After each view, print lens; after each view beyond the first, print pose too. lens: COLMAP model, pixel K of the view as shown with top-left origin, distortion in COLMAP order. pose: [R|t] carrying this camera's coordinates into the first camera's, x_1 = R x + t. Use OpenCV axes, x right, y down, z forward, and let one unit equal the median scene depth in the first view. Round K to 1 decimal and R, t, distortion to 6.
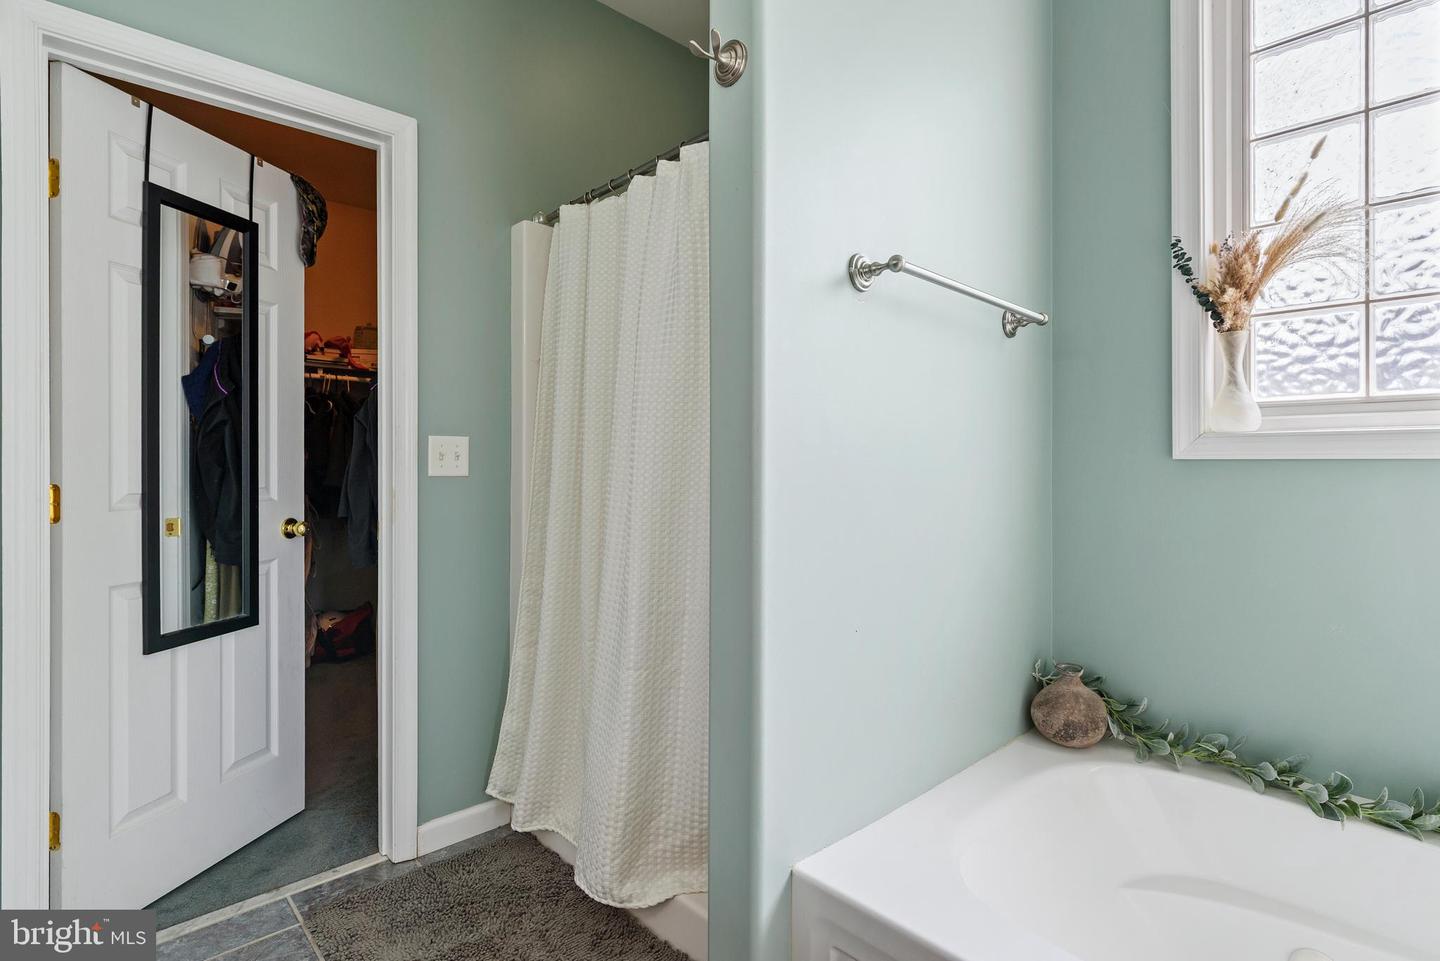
lens RADIAL K [[708.6, 0, 710.9], [0, 708.6, 461.9], [0, 0, 1]] dist [-0.002831, 0.000147]
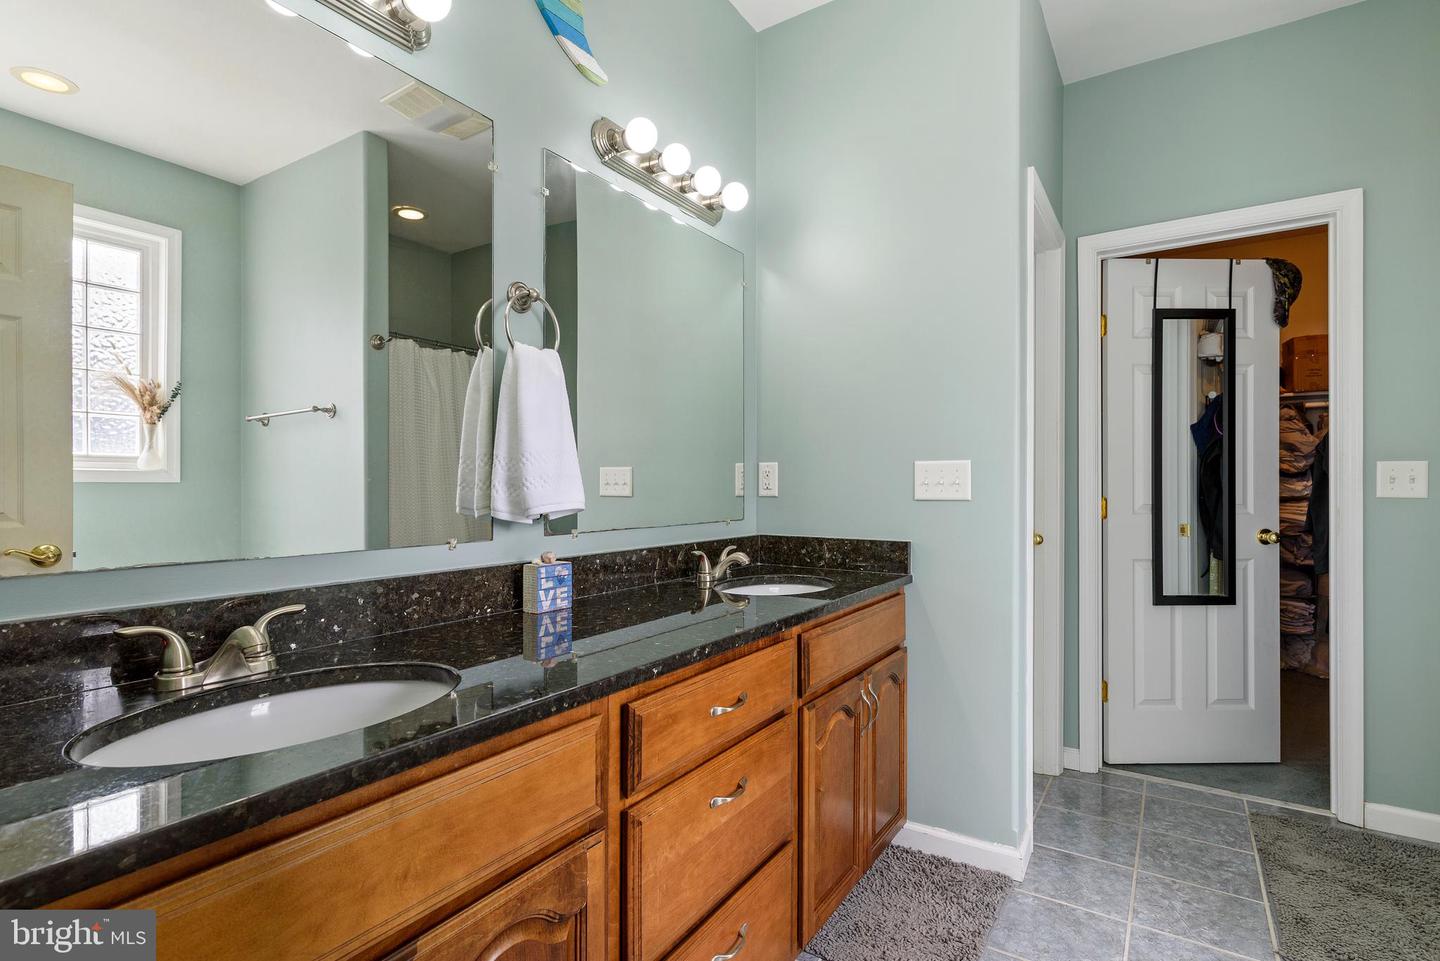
lens RADIAL K [[708.6, 0, 719.9], [0, 708.6, 481.8], [0, 0, 1]] dist [-0.002831, 0.000147]
pose [[0.248471, -0.004482, -0.968629, 0.433231], [0.000772, 0.999990, -0.004429, -0.000470], [0.968639, 0.000353, 0.248472, -0.297885]]
